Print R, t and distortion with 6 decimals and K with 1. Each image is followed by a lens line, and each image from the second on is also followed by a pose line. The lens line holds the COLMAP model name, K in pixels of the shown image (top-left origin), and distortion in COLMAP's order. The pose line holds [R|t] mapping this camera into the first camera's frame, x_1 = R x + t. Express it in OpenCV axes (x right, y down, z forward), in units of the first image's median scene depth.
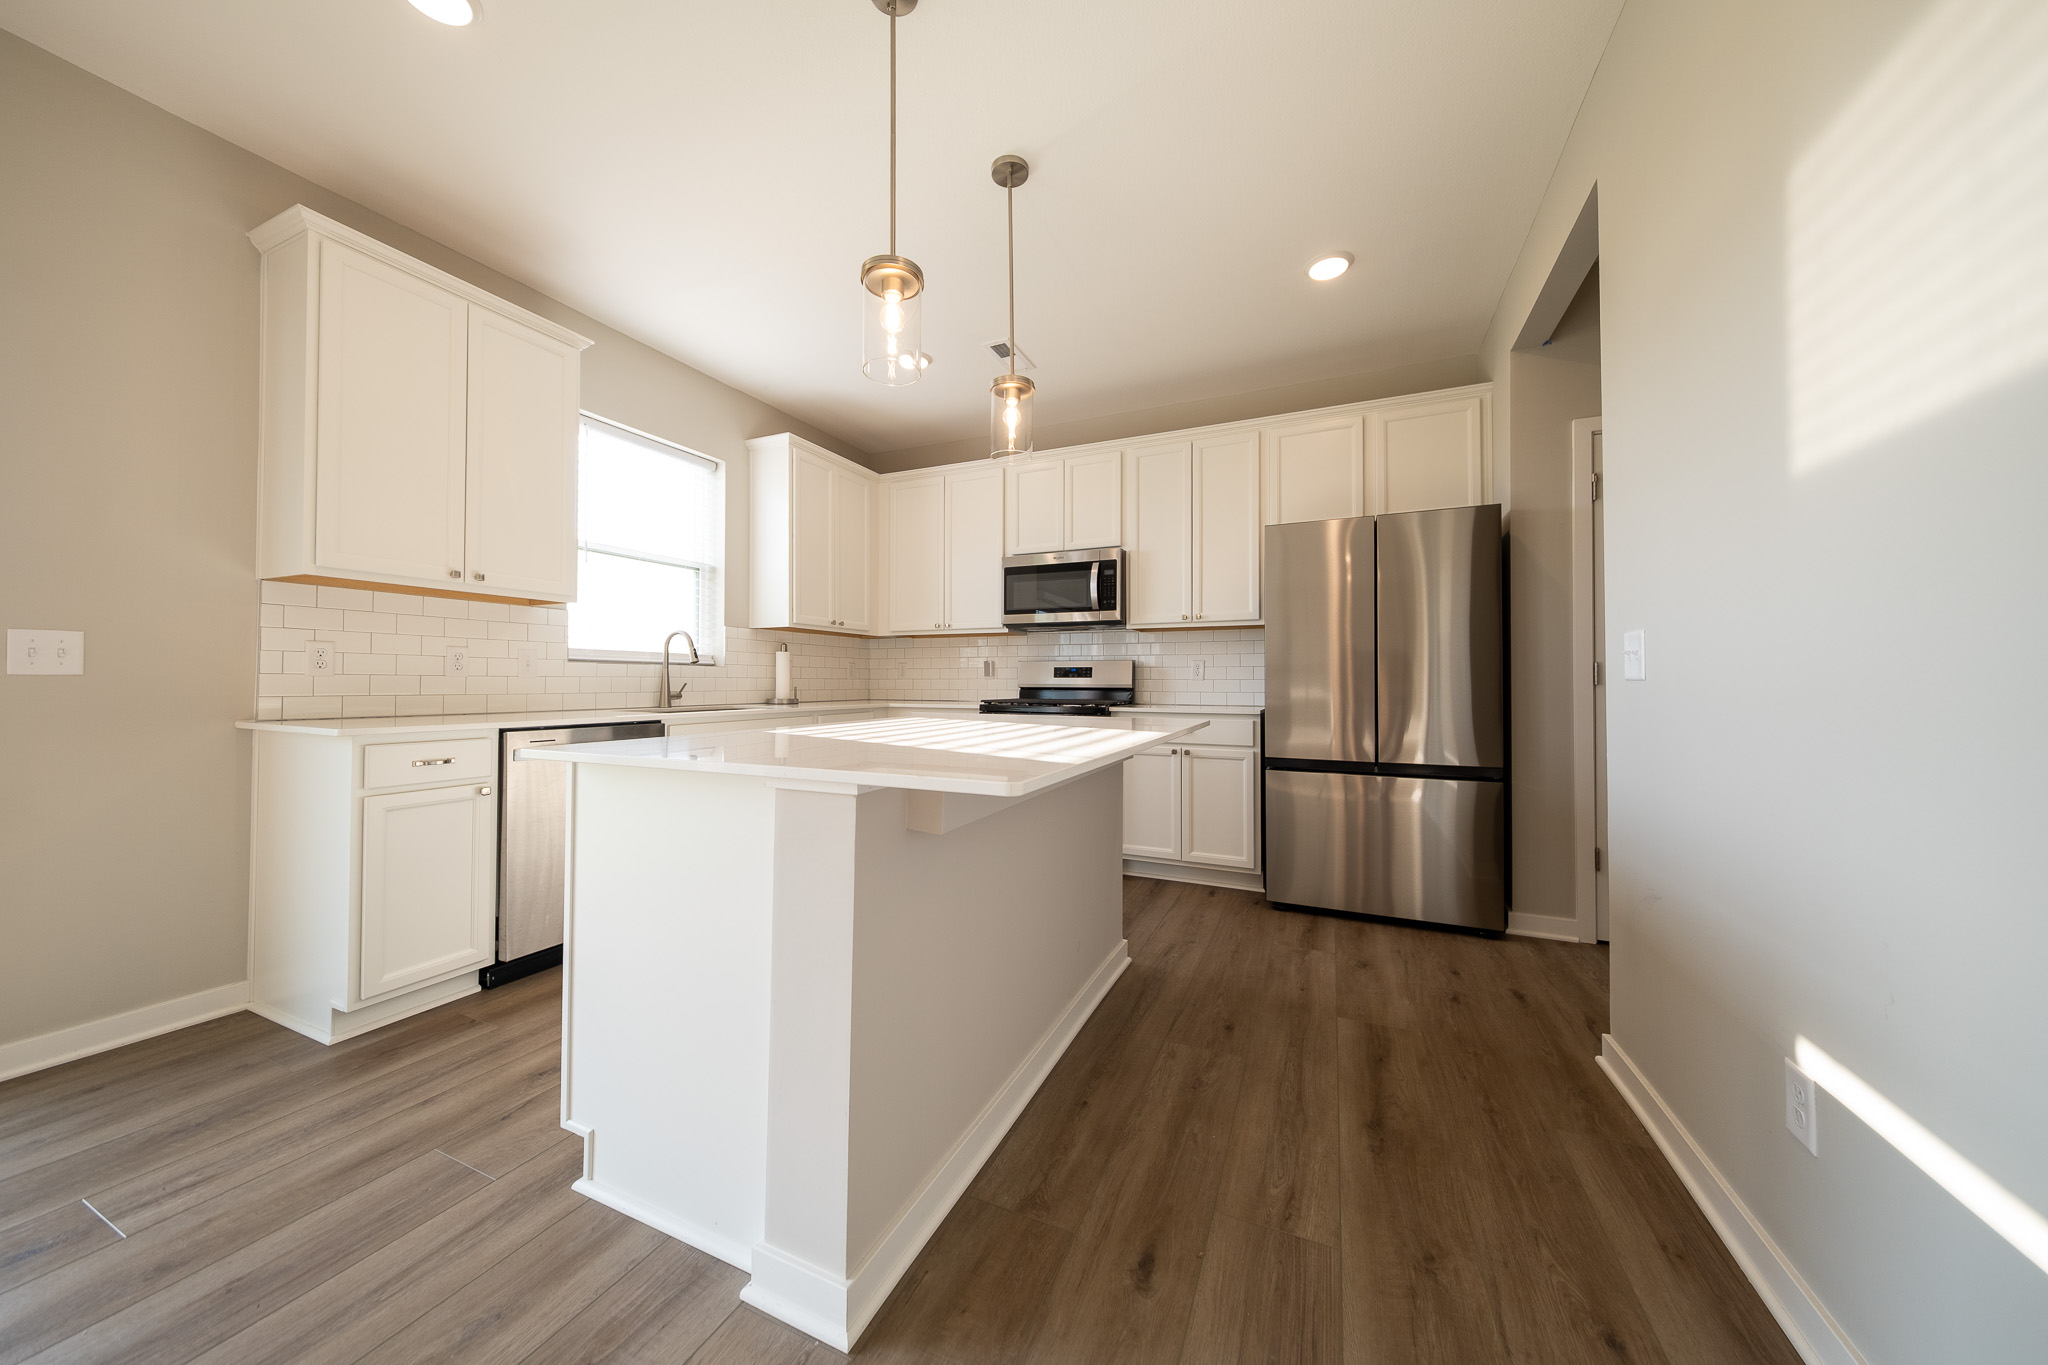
lens RADIAL K [[687.8, 0, 1017.1], [0, 687.8, 667.5], [0, 0, 1]] dist [0.007065, -0.000101]
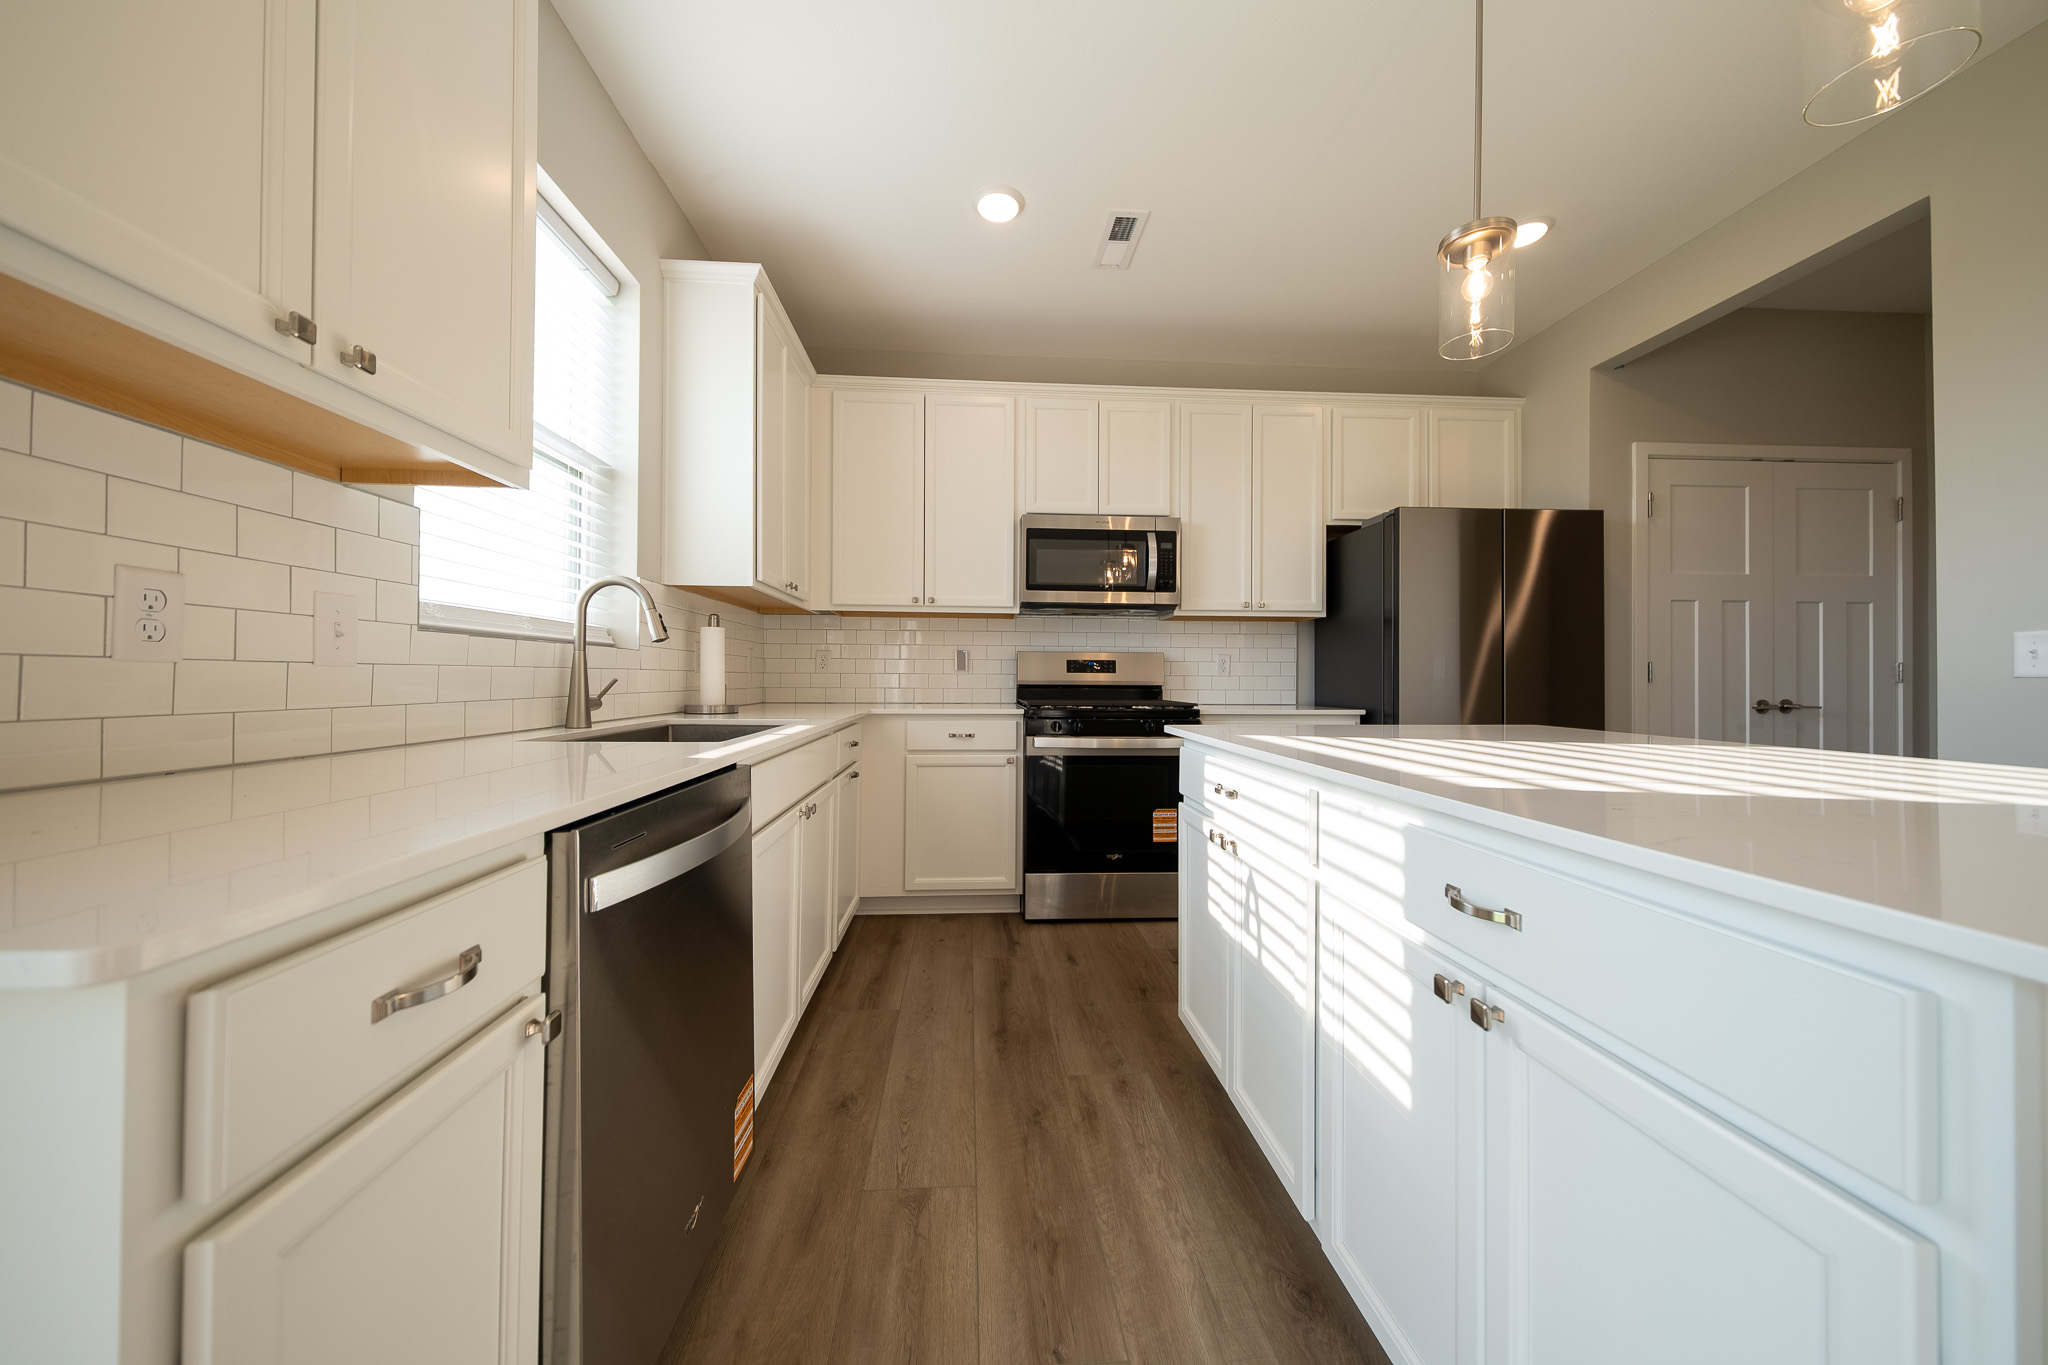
lens RADIAL K [[687.8, 0, 1017.1], [0, 687.8, 667.5], [0, 0, 1]] dist [0.007065, -0.000101]
pose [[0.879033, 0.009037, 0.476675, -0.401438], [-0.013044, 0.999902, 0.005097, 0.005949], [-0.476582, -0.010698, 0.879065, 0.341942]]
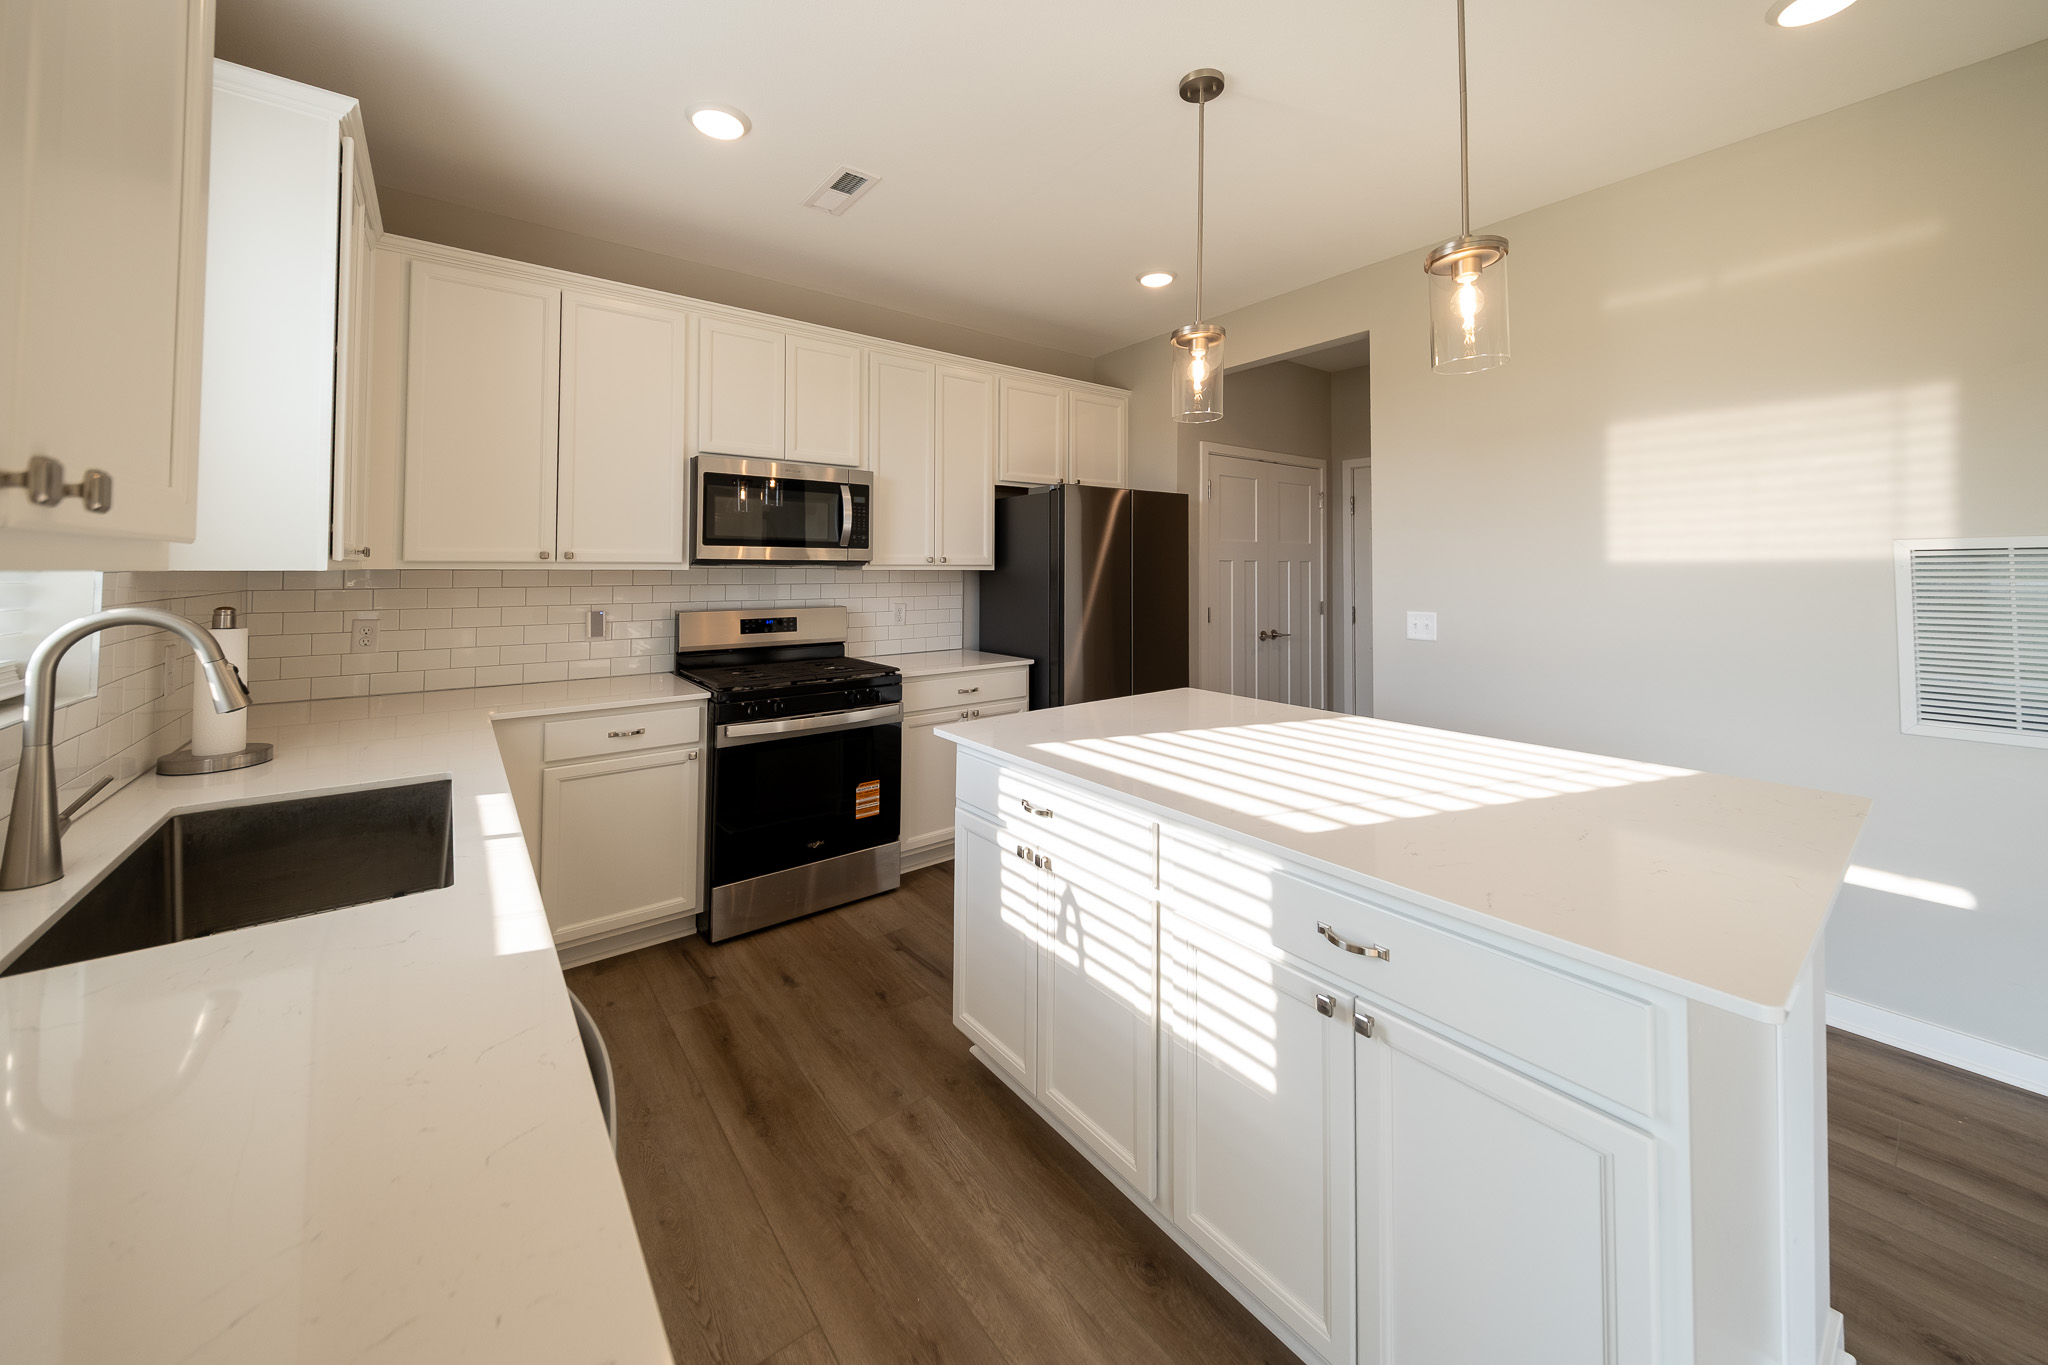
lens RADIAL K [[736.5, 0, 1012.2], [0, 736.5, 544.0], [0, 0, 1]] dist [0.006754, -0.000273]
pose [[0.469920, 0.024167, 0.882378, -0.508895], [-0.016000, 0.999694, -0.018859, -0.071253], [-0.882564, -0.005256, 0.470163, 0.427626]]
